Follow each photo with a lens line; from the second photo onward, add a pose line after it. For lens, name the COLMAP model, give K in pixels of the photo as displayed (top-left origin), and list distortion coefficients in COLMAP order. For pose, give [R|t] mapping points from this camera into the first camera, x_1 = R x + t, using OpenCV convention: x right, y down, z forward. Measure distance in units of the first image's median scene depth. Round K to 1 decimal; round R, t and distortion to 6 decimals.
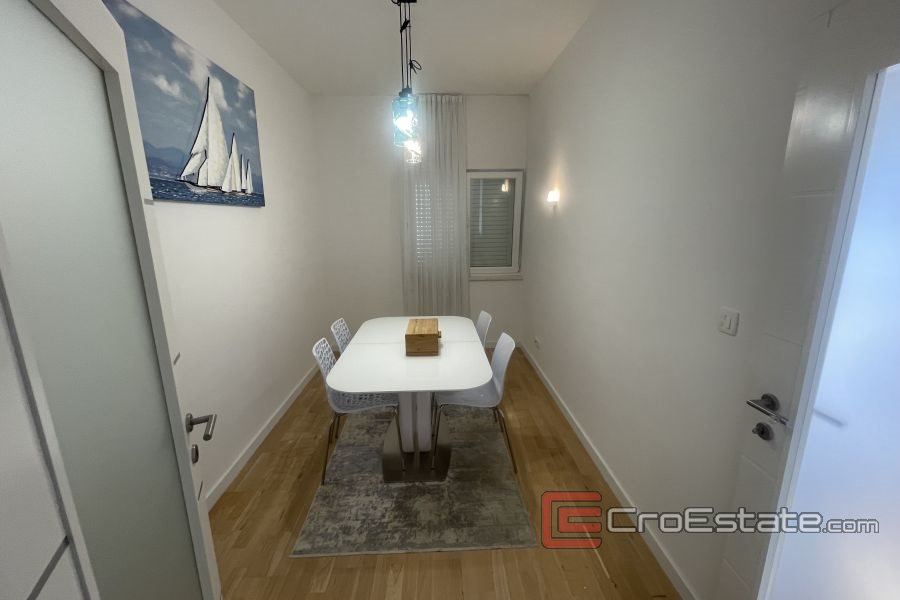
lens RADIAL K [[367.3, 0, 450.7], [0, 367.3, 297.2], [0, 0, 1]] dist [0.000503, -0.000089]
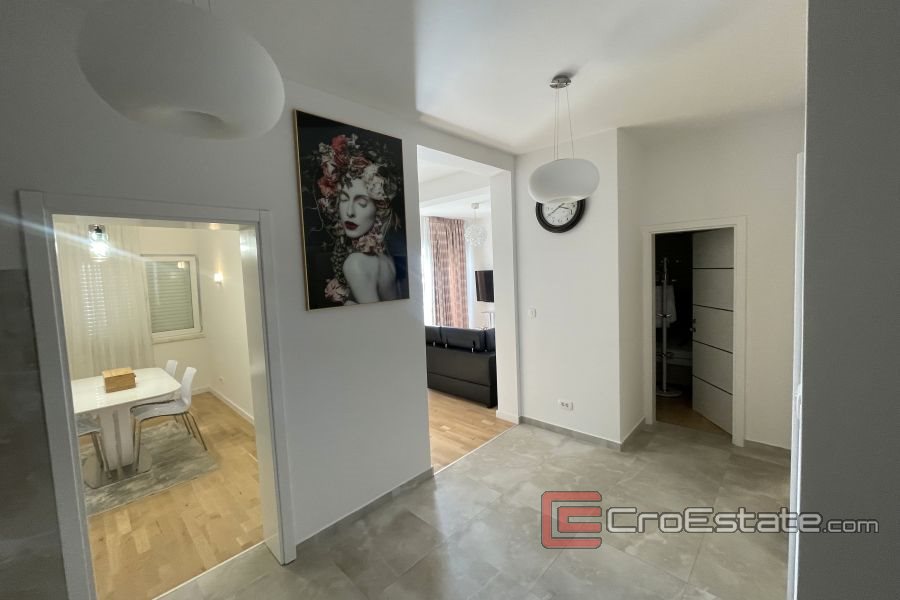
lens RADIAL K [[367.3, 0, 447.0], [0, 367.3, 295.8], [0, 0, 1]] dist [0.000503, -0.000089]
pose [[0.728868, -0.068886, 0.681180, -0.090163], [0.182275, 0.978542, -0.096079, 0.149947], [-0.659945, 0.194191, 0.725784, -0.876960]]
